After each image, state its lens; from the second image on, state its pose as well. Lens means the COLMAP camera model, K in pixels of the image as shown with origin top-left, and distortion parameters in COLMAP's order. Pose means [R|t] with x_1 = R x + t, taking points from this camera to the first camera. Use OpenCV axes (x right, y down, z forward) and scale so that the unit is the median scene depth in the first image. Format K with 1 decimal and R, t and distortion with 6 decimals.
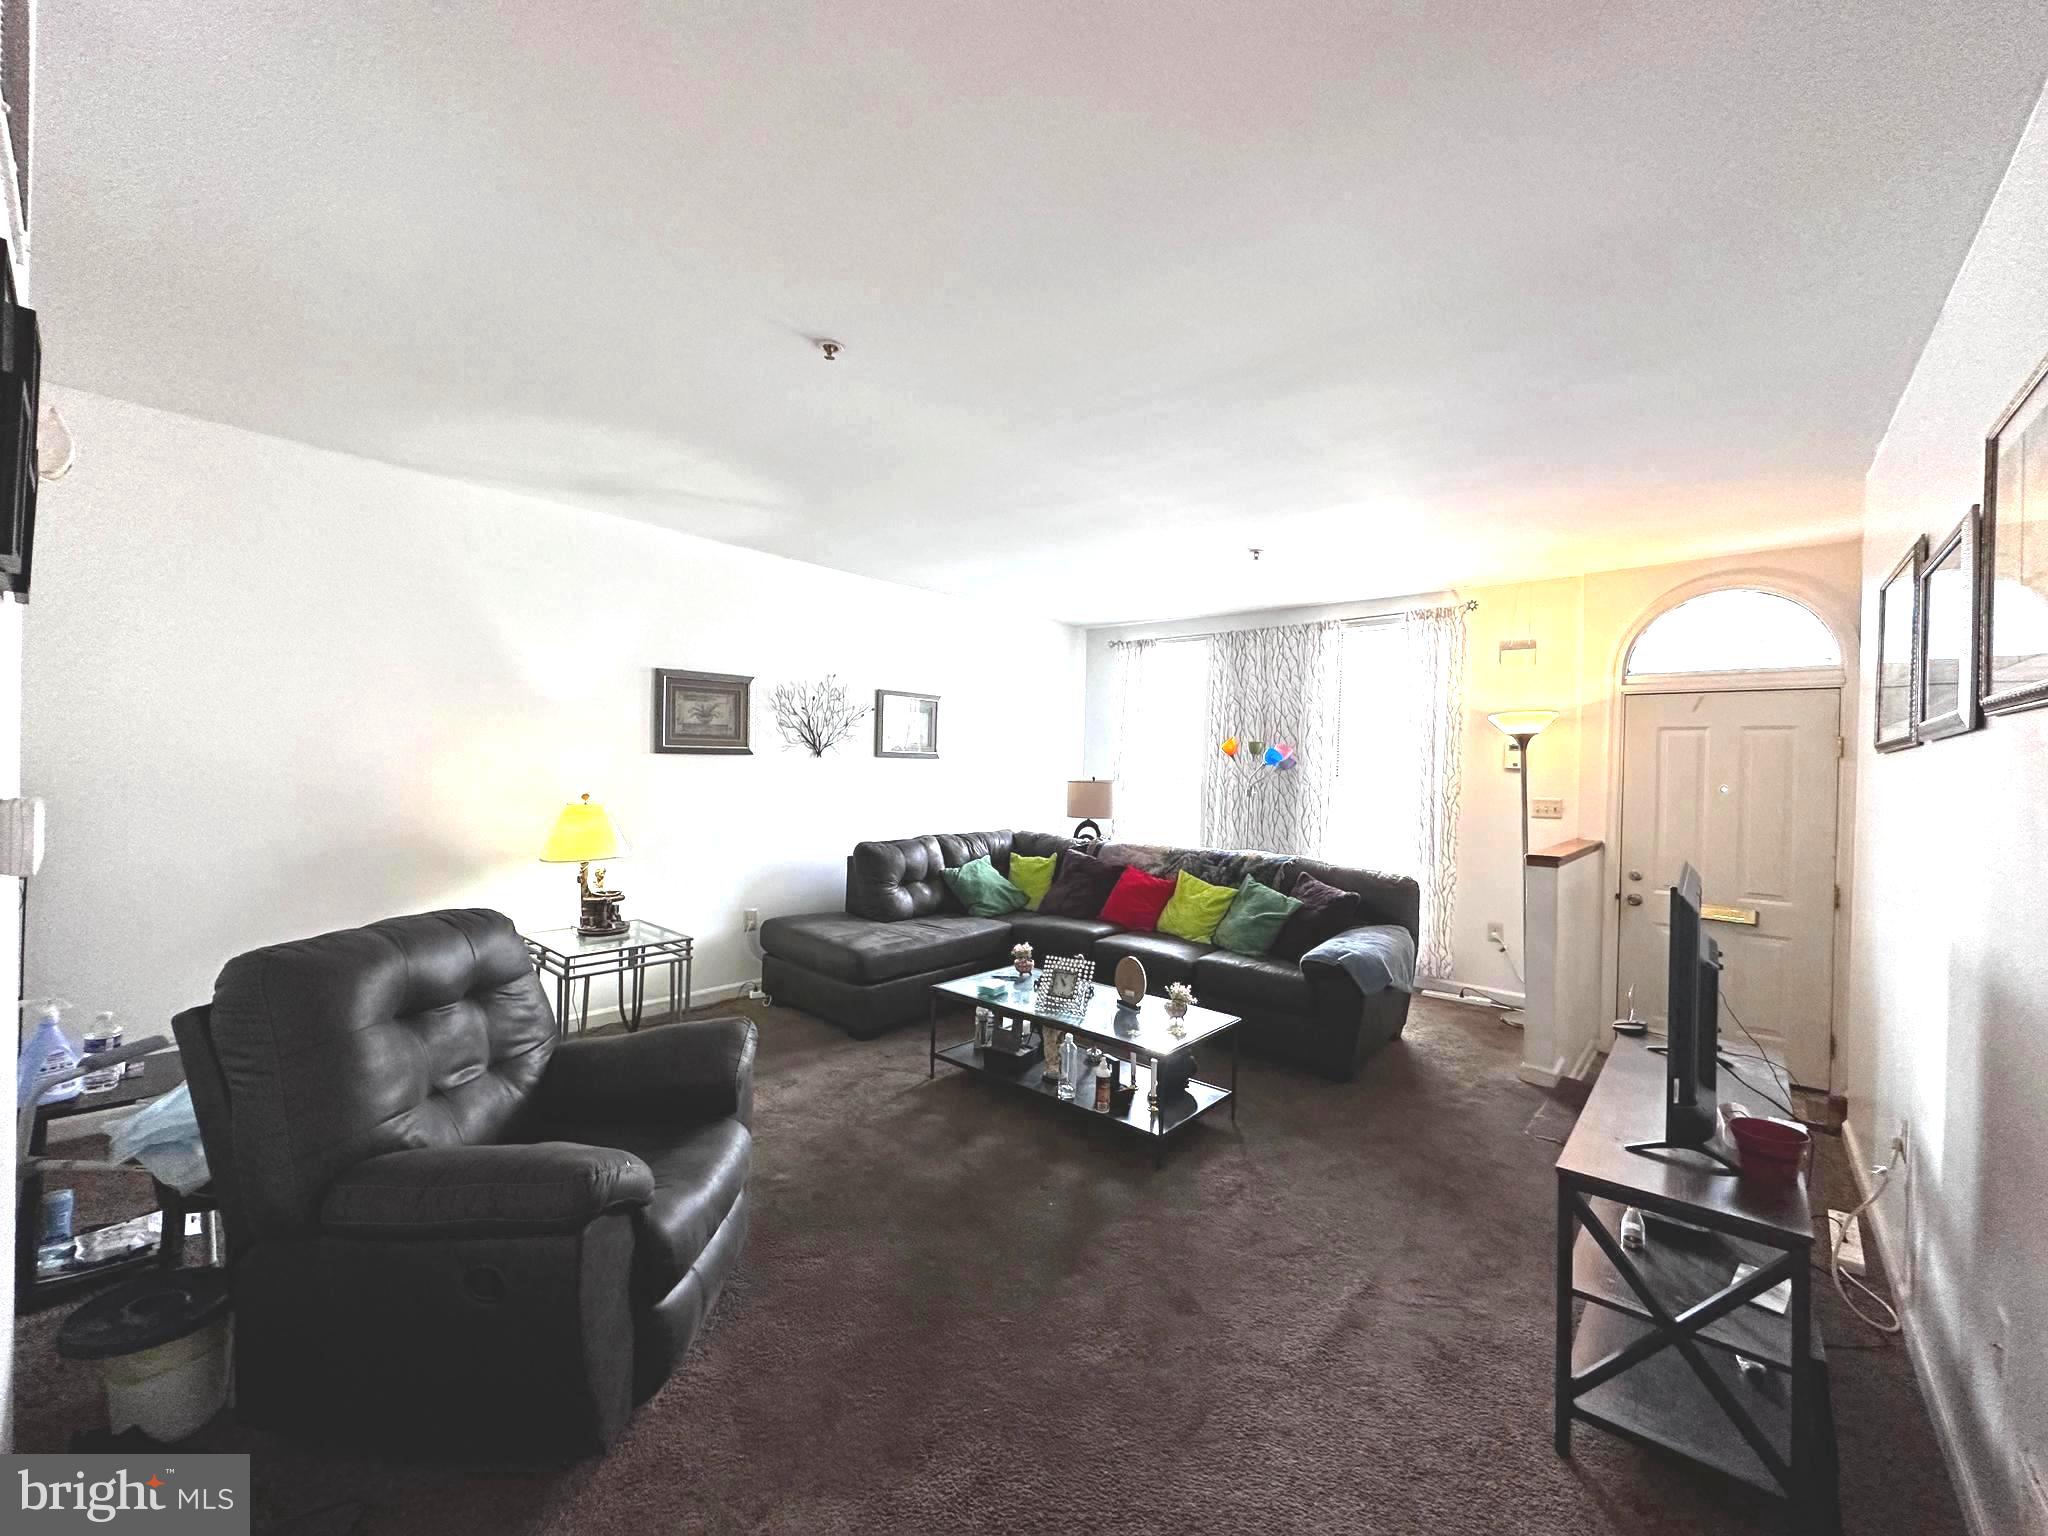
lens RADIAL K [[811.4, 0, 1018.4], [0, 811.4, 759.9], [0, 0, 1]] dist [-0.001334, -0.000028]
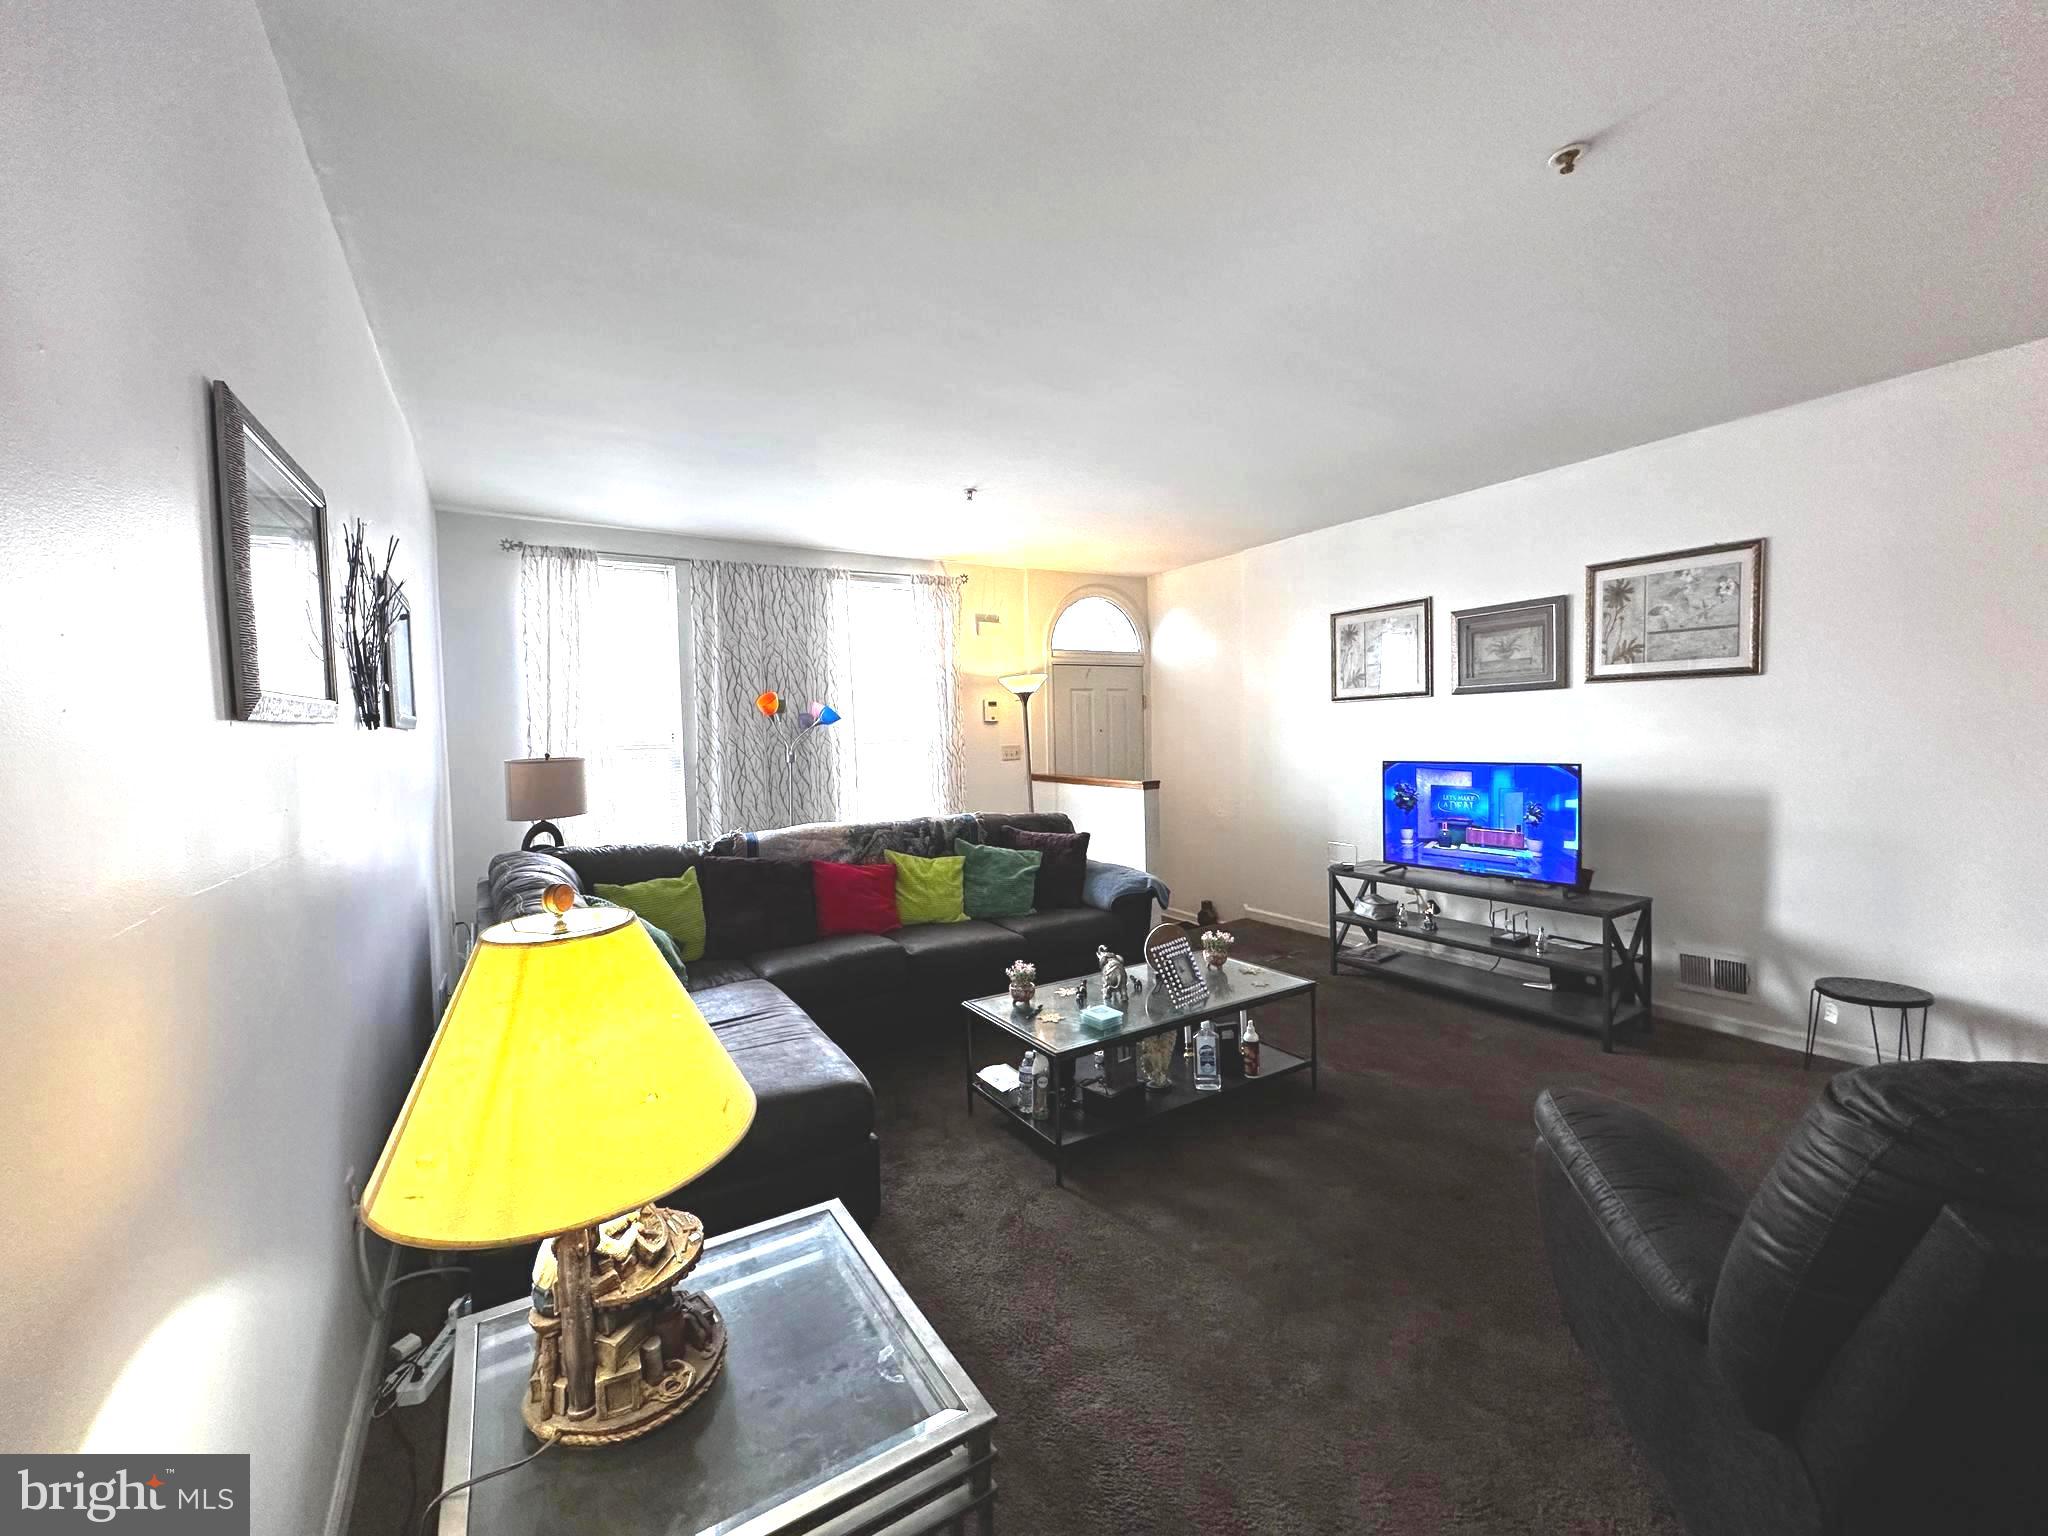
lens RADIAL K [[811.4, 0, 1014.7], [0, 811.4, 770.2], [0, 0, 1]] dist [-0.001334, -0.000028]
pose [[0.302711, -0.077881, 0.949895, -0.522670], [0.026256, 0.996959, 0.073373, -0.004180], [-0.952721, 0.002729, 0.303836, 0.587520]]
